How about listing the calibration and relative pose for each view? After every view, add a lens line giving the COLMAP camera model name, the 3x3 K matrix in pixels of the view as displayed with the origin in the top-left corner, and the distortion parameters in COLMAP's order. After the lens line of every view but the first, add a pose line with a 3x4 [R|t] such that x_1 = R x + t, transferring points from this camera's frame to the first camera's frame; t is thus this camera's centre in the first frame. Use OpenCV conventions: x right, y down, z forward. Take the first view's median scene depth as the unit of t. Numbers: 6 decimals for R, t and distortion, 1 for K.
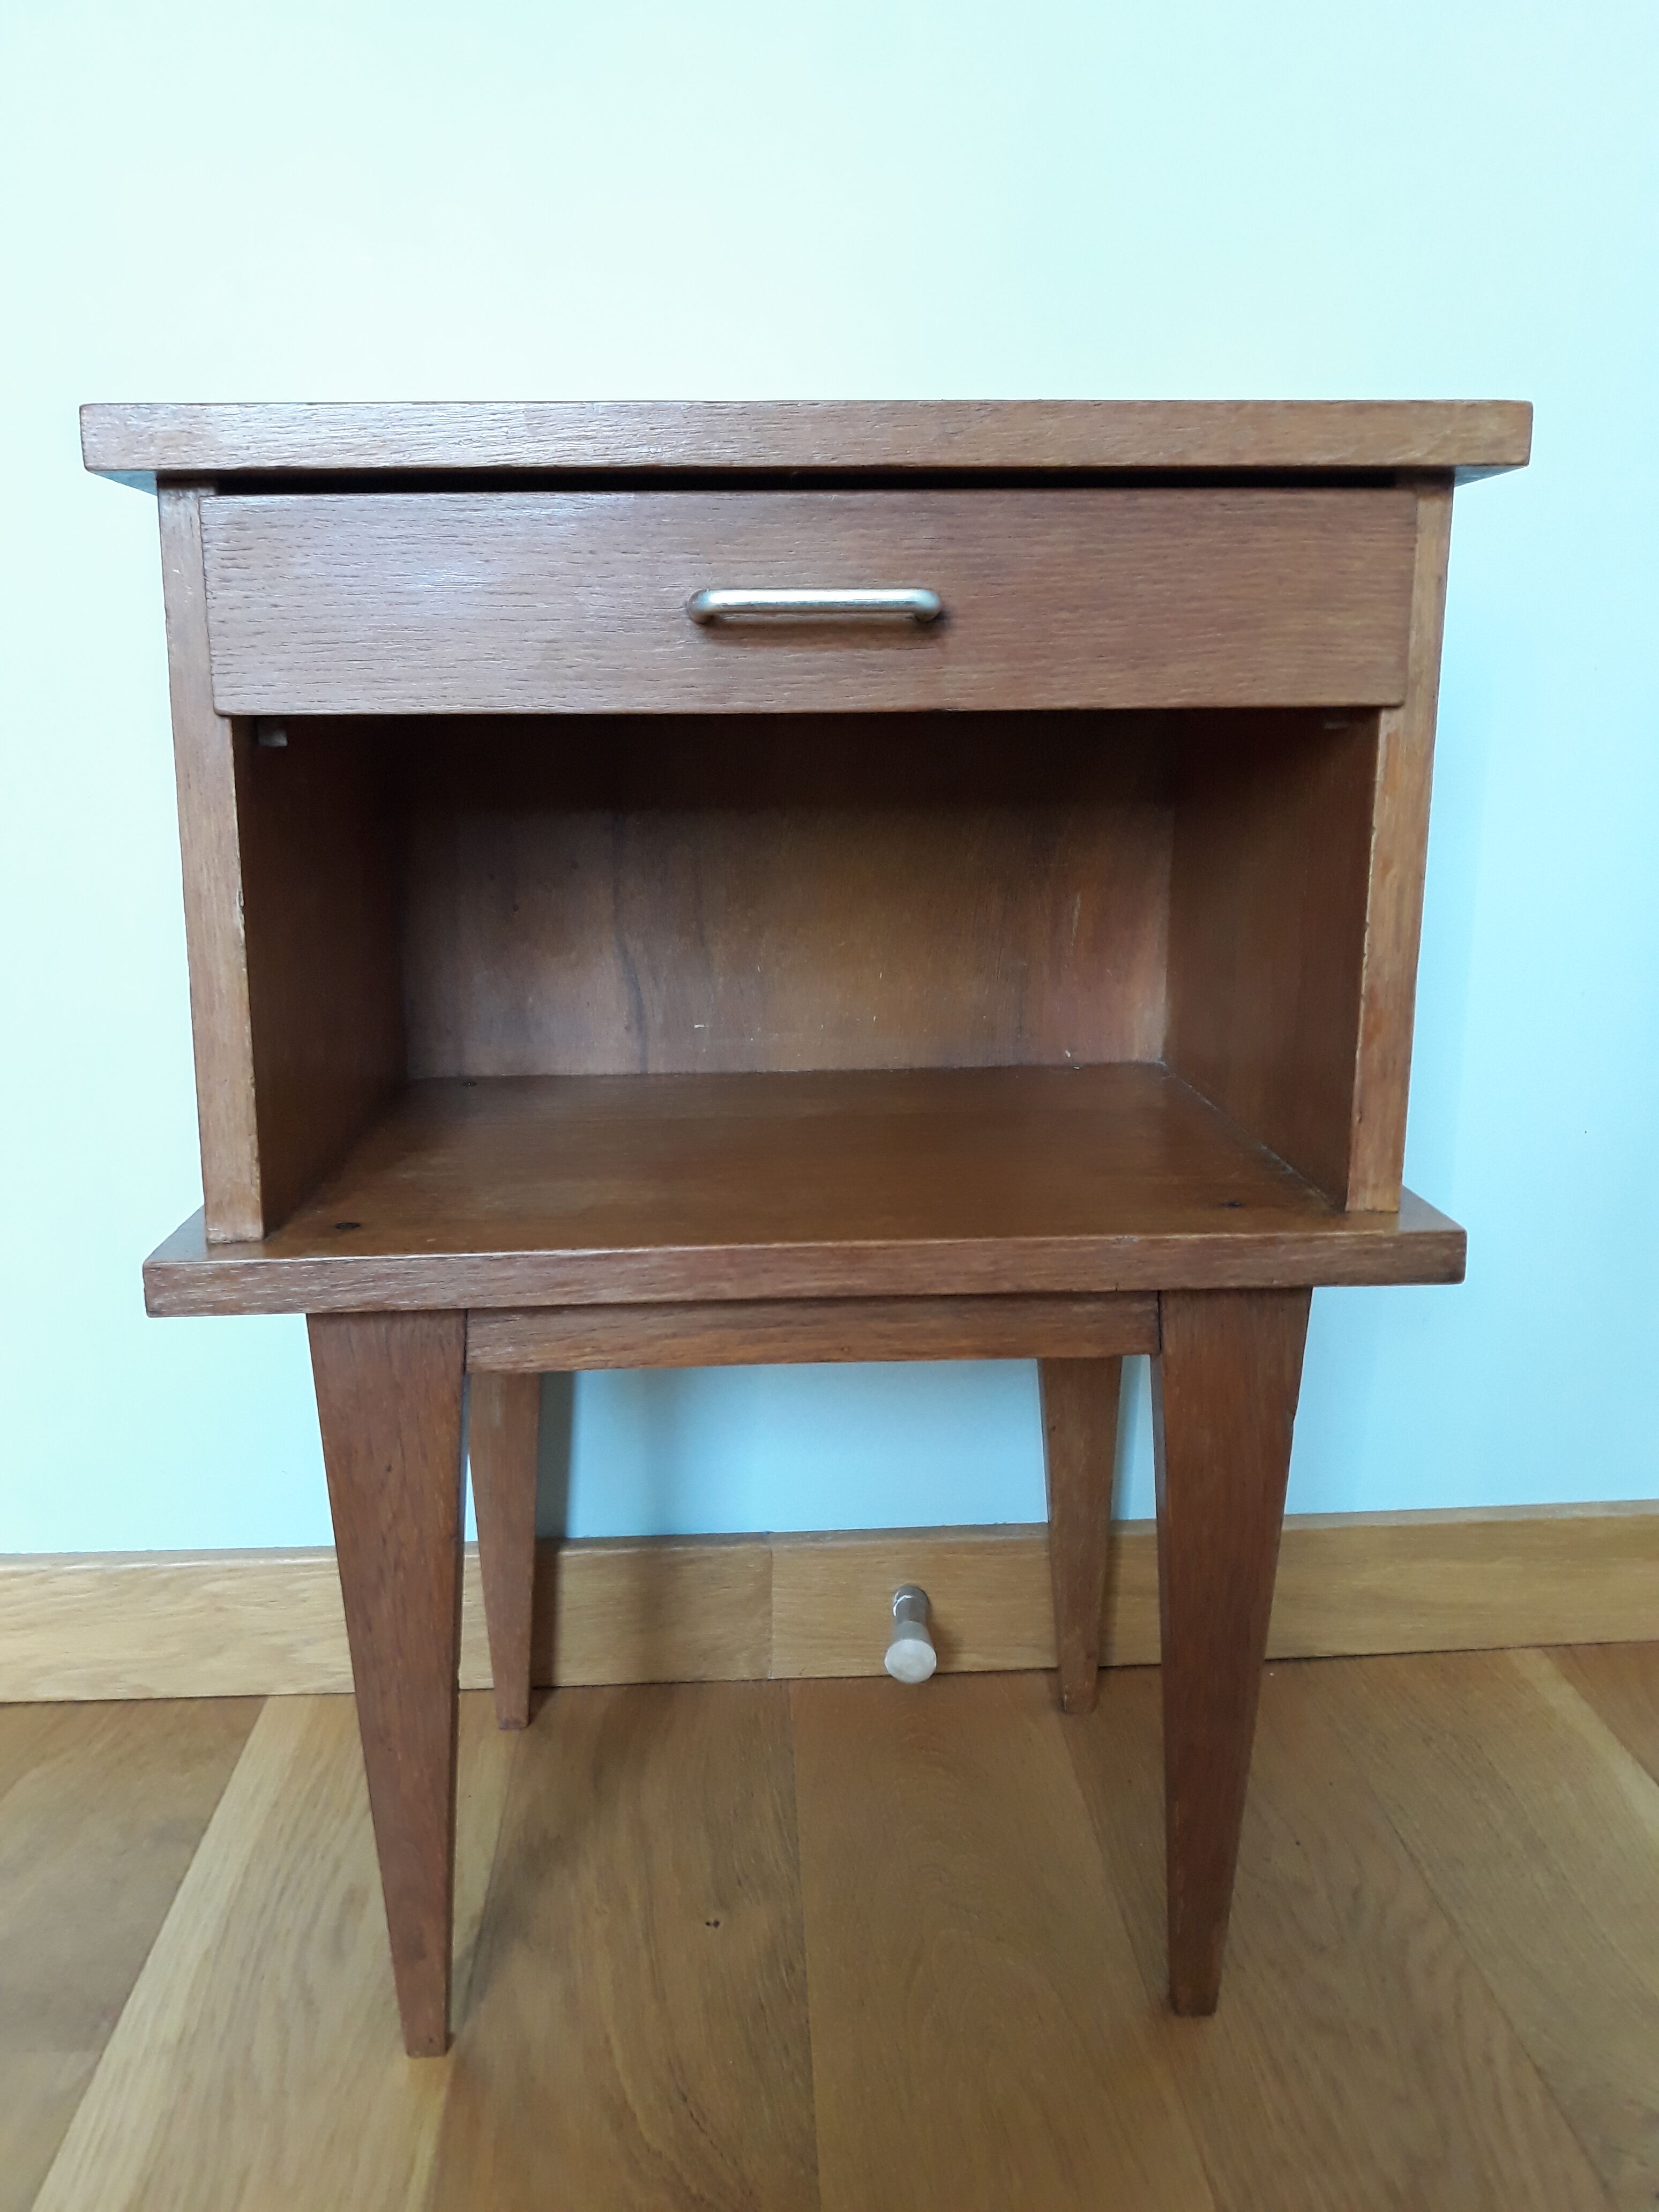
lens RADIAL K [[1845.3, 0, 810.0], [0, 1845.3, 1108.6], [0, 0, 1]] dist [-0.046281, 0.048113]
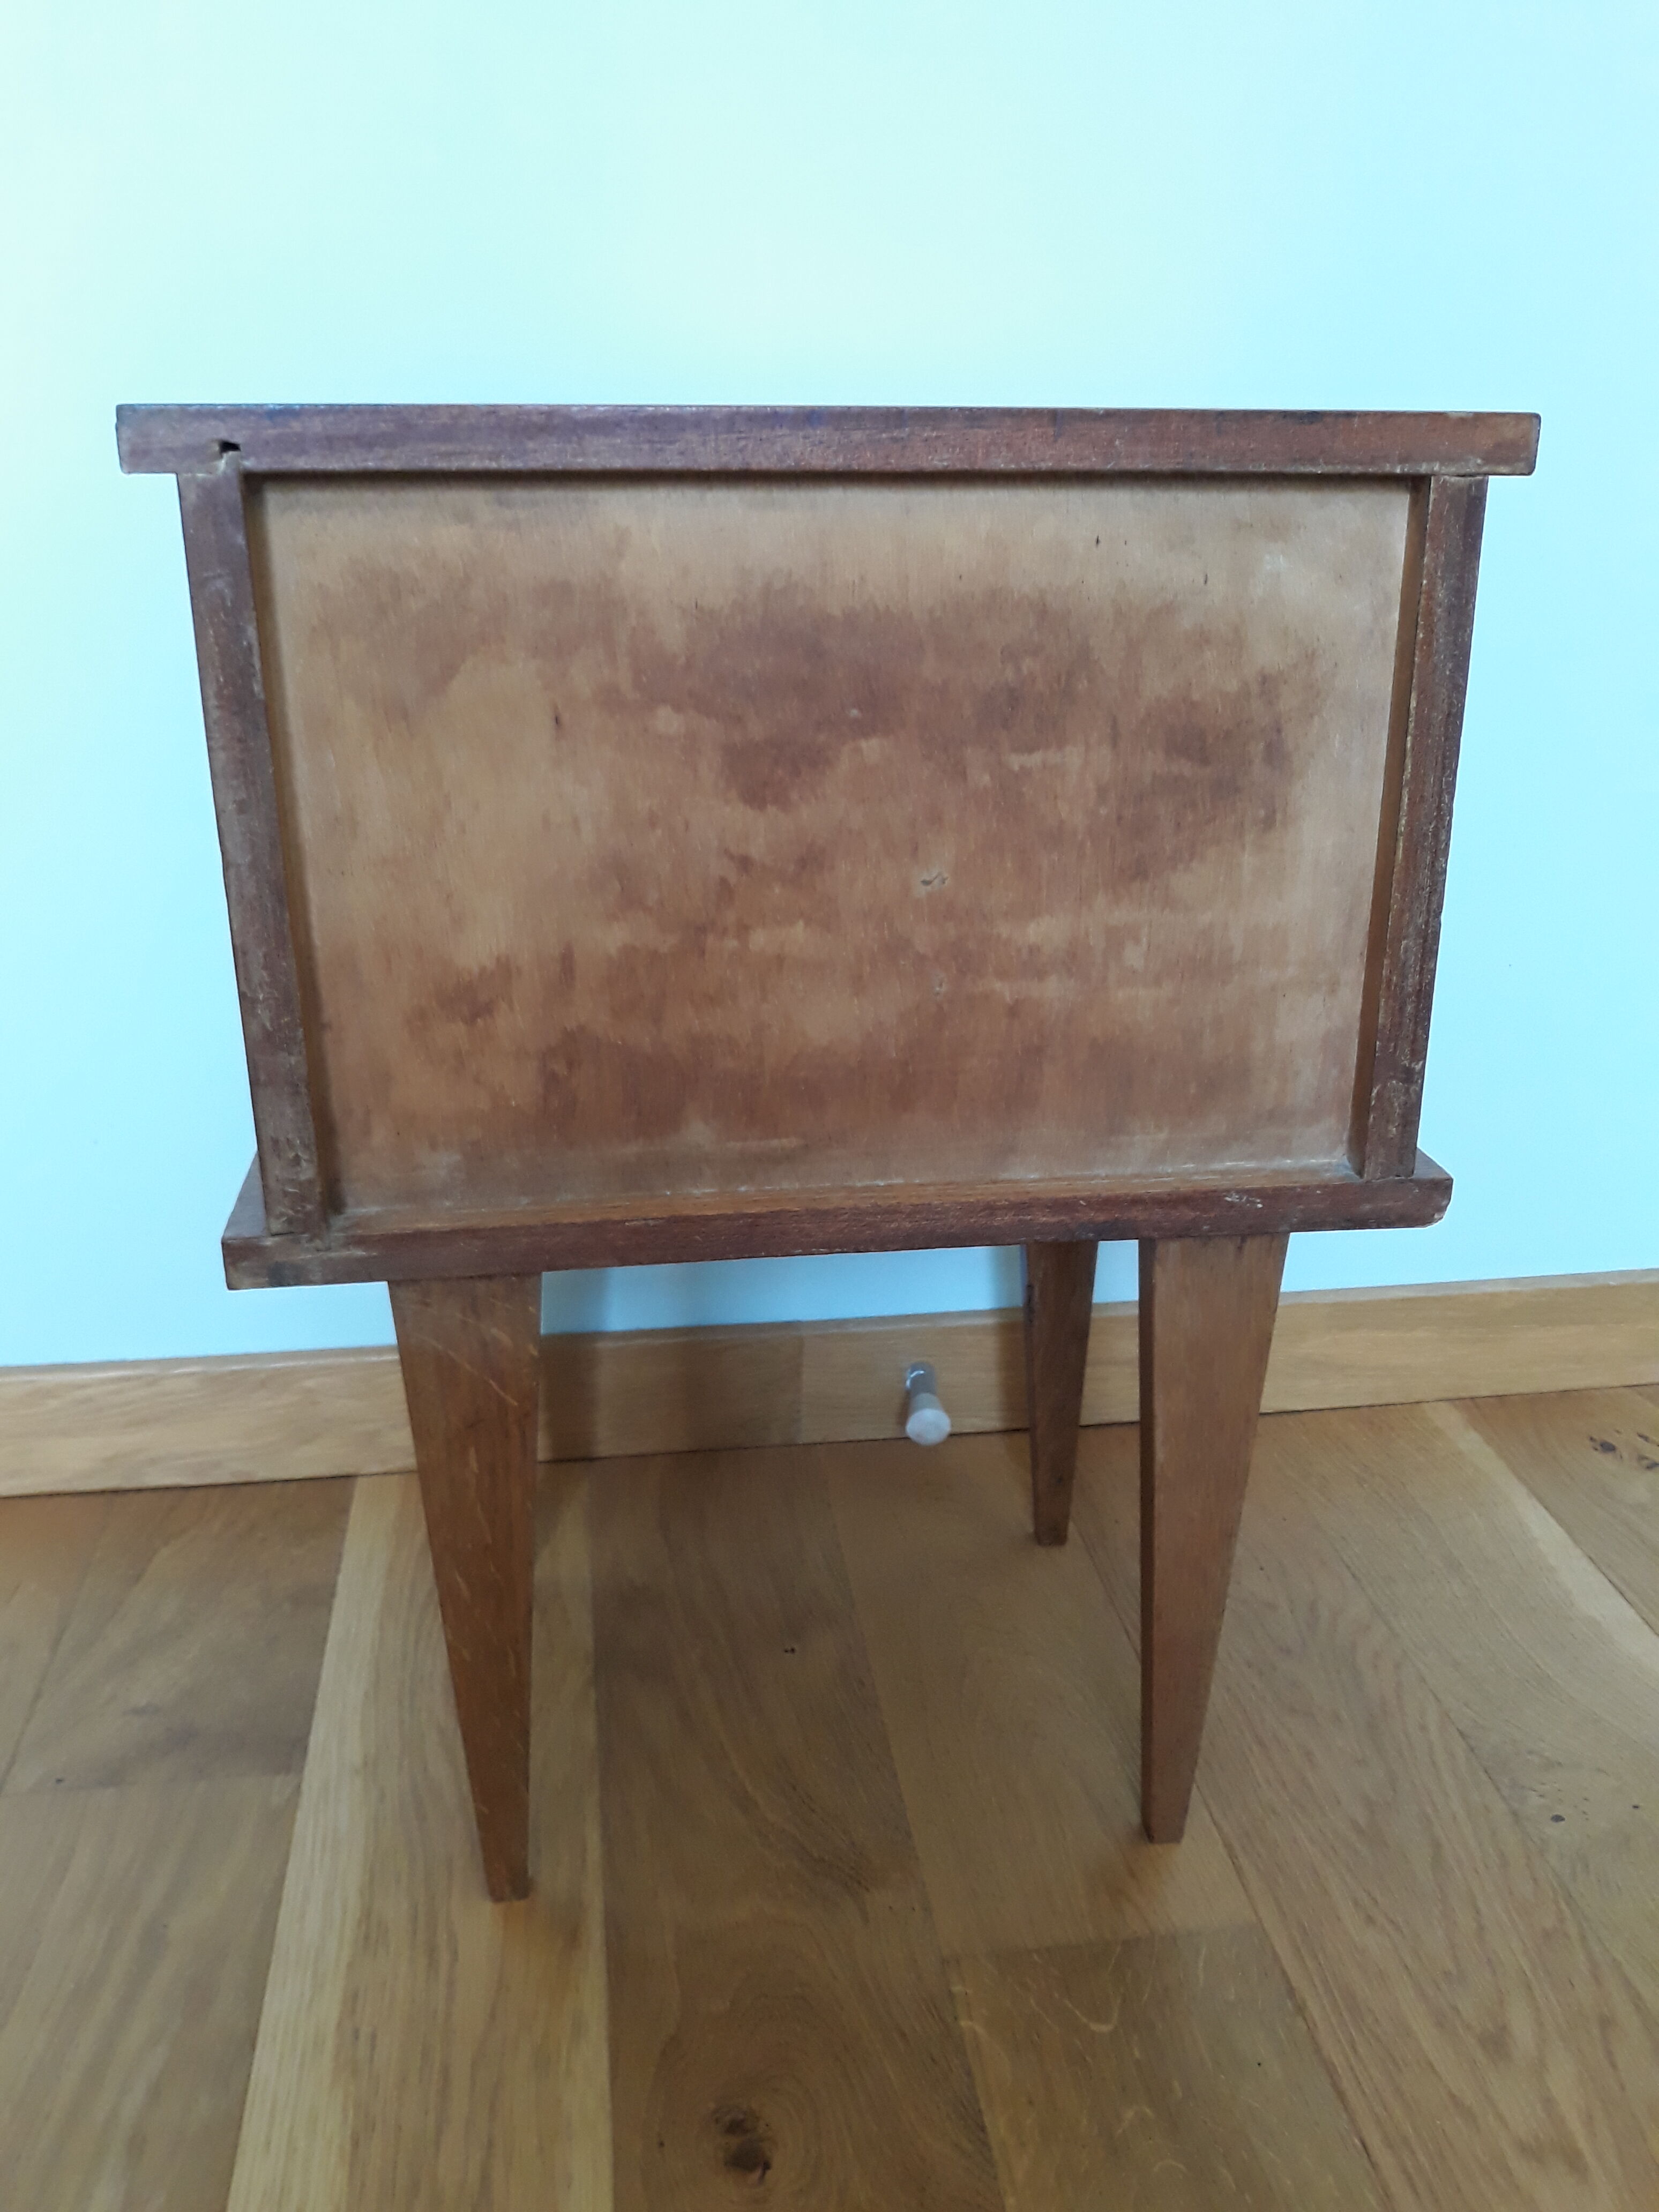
lens RADIAL K [[1890.4, 0, 829.5], [0, 1890.4, 1106.0], [0, 0, 1]] dist [-0.023120, -0.015247]
pose [[0.995836, -0.015063, 0.089911, -0.133244], [0.002578, 0.990513, 0.137395, -0.077400], [-0.091128, -0.136591, 0.986427, -0.168873]]
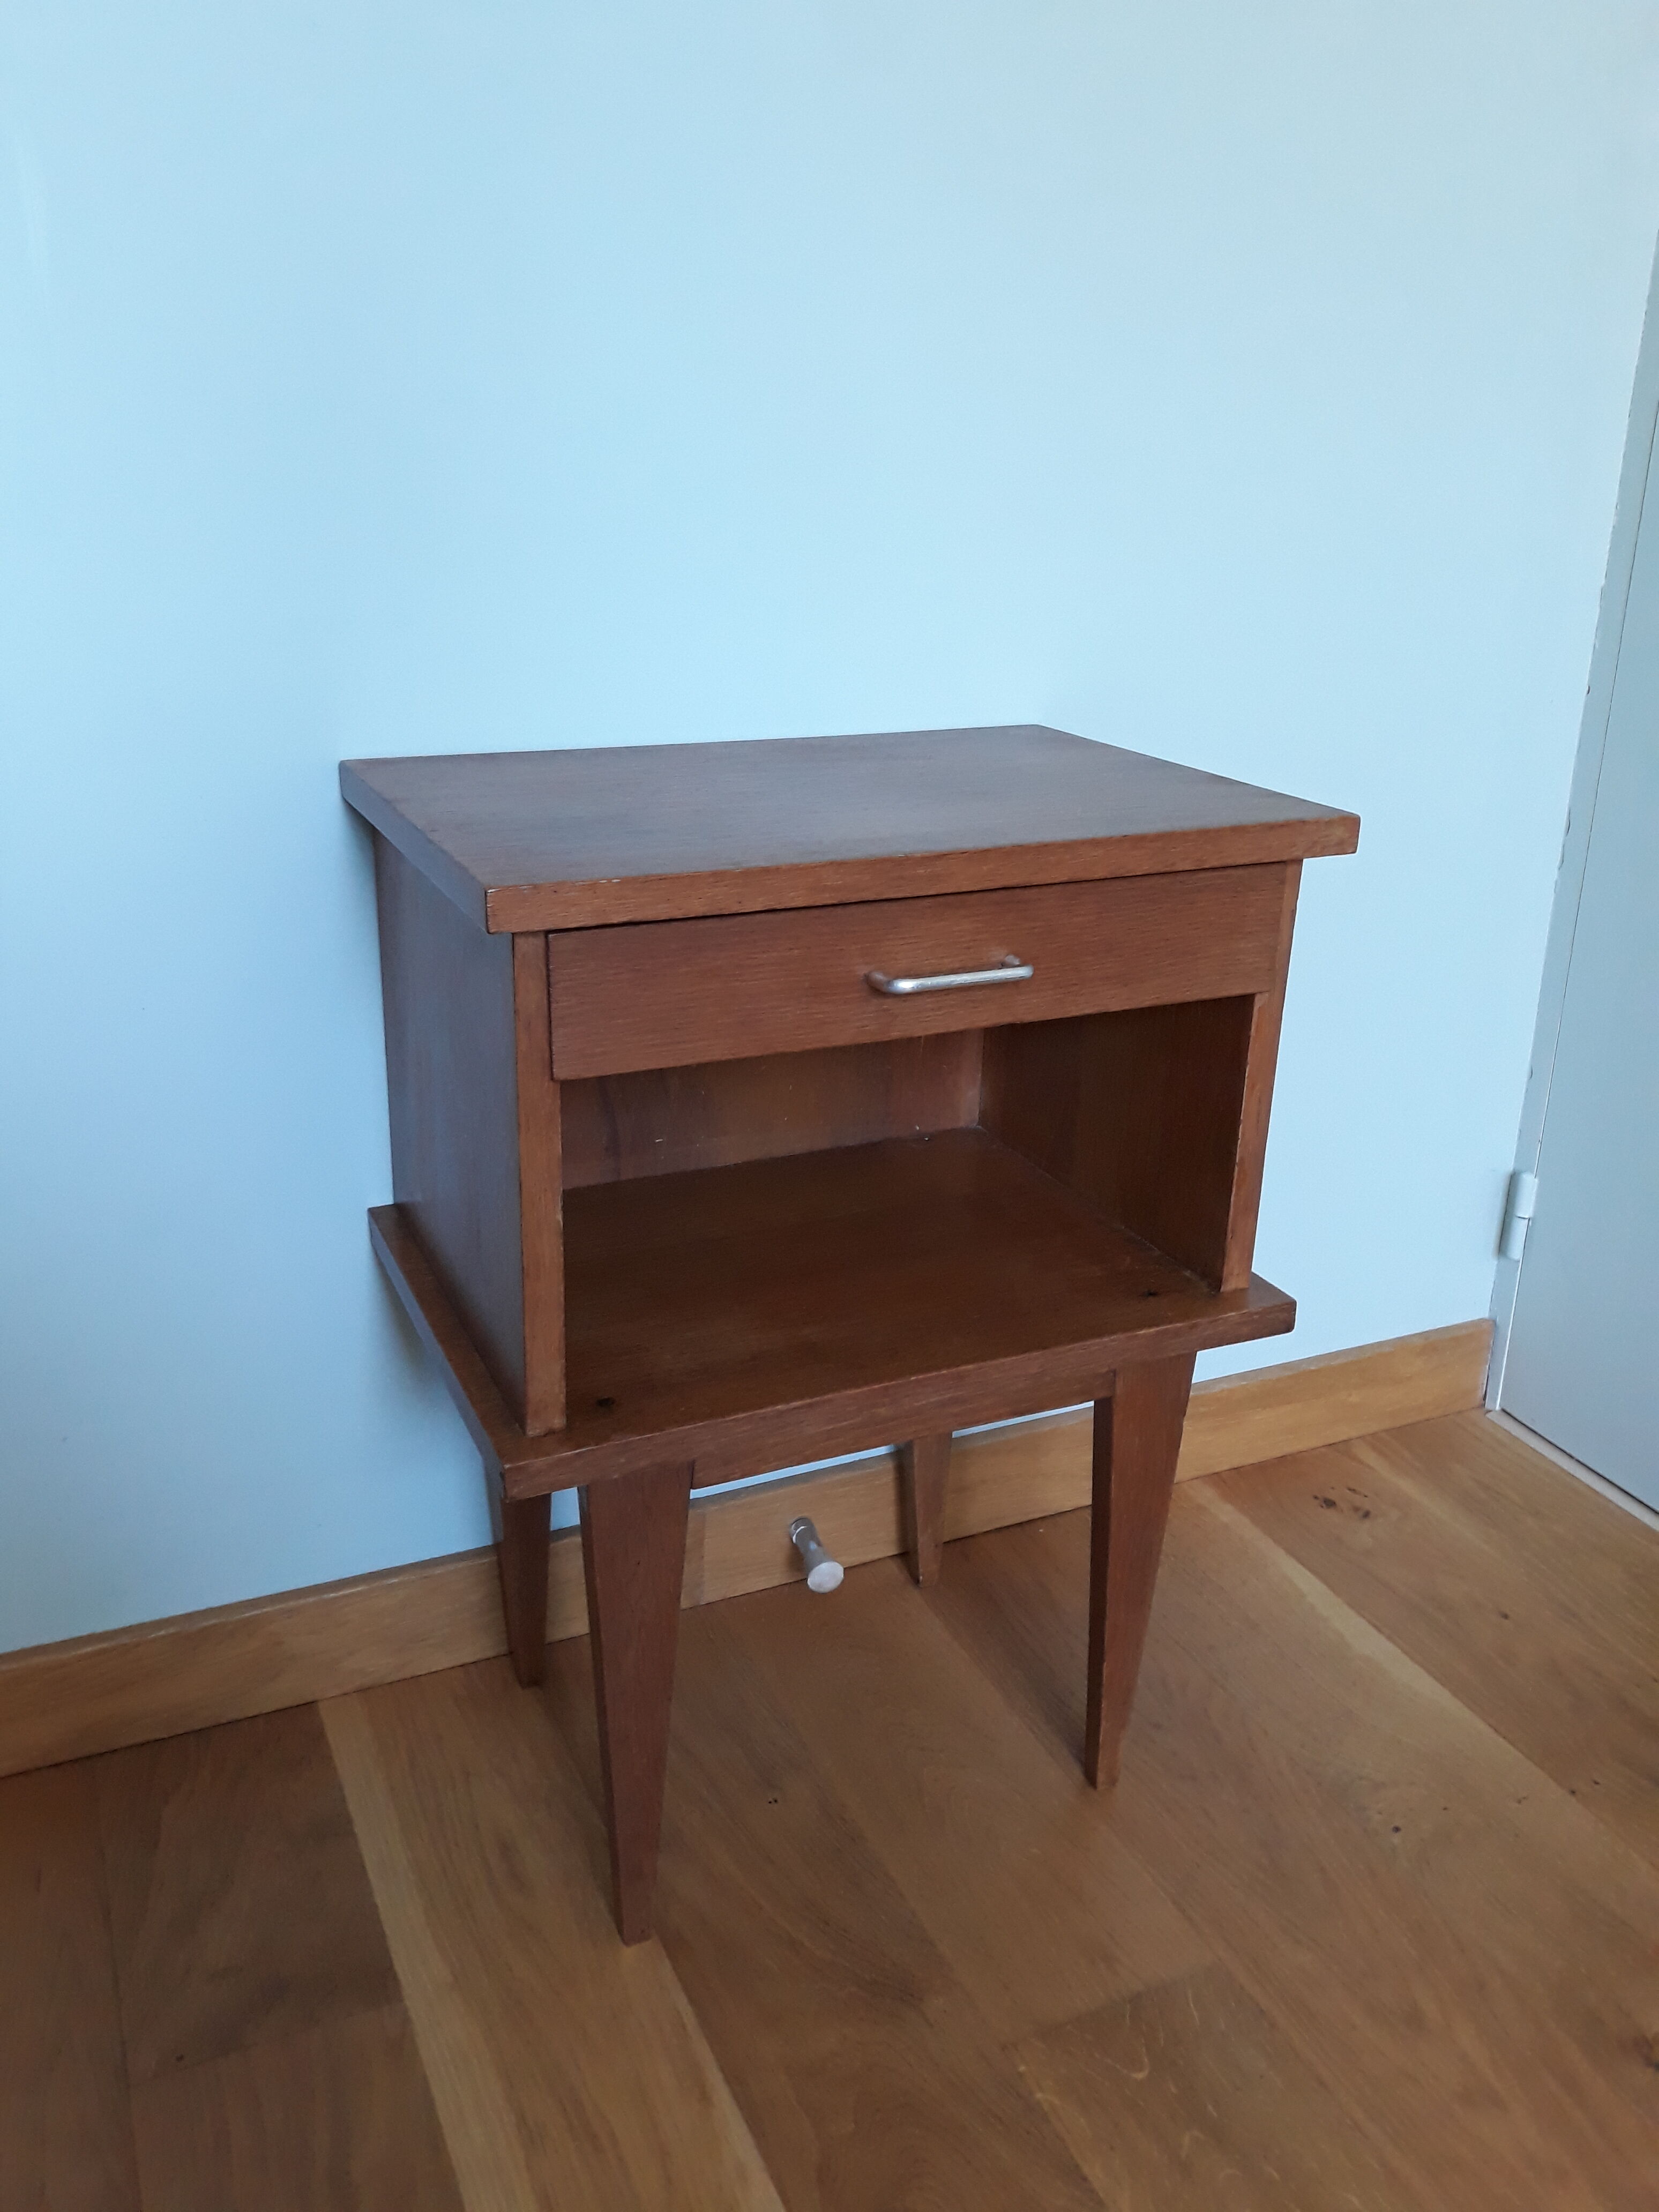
lens RADIAL K [[1853.9, 0, 829.5], [0, 1853.9, 1106.0], [0, 0, 1]] dist [-0.028360, 0.014666]
pose [[0.930498, -0.101303, 0.352011, -0.457306], [0.052888, 0.988083, 0.144550, -0.283911], [-0.362459, -0.115886, 0.924767, -0.262521]]
